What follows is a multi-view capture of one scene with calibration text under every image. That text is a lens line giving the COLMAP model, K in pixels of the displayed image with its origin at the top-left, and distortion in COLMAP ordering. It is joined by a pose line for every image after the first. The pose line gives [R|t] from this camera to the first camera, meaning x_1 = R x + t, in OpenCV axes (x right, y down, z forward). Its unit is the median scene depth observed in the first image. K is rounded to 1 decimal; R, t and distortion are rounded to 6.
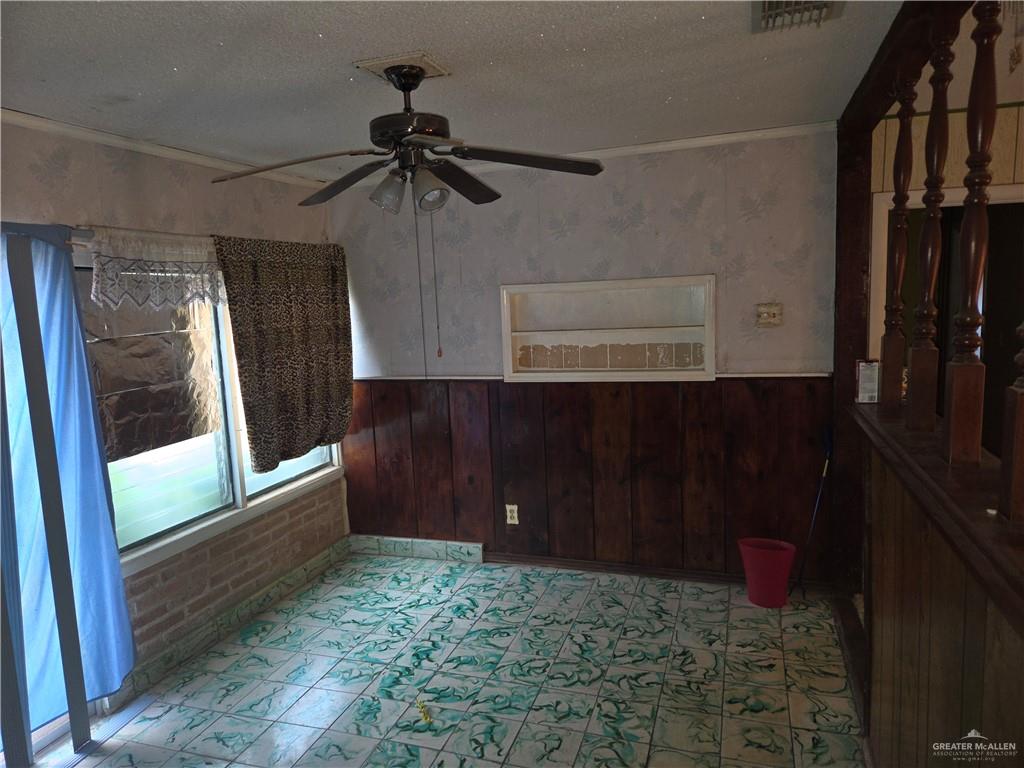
lens RADIAL K [[682.9, 0, 516.6], [0, 682.9, 376.1], [0, 0, 1]] dist [0.055736, -0.047927]
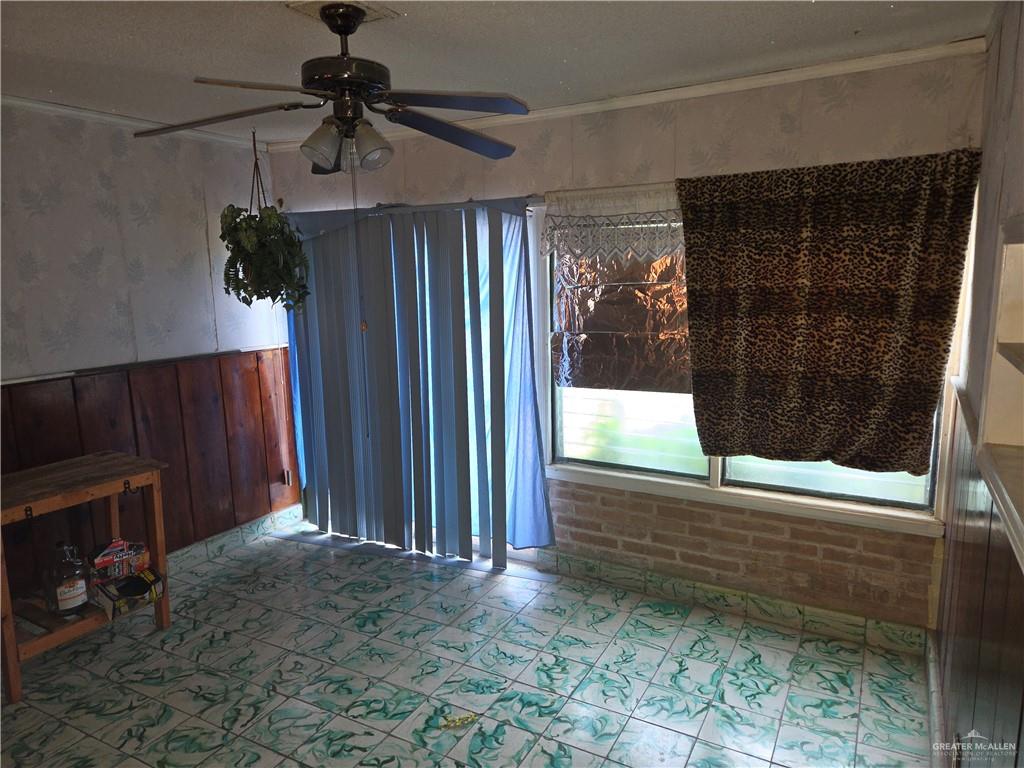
lens RADIAL K [[679.1, 0, 508.1], [0, 679.1, 383.9], [0, 0, 1]] dist [0.063338, -0.050863]
pose [[-0.185024, 0.208784, -0.960300, 0.486060], [-0.088953, 0.969602, 0.227946, -0.119566], [0.978700, 0.127597, -0.160828, 0.895409]]
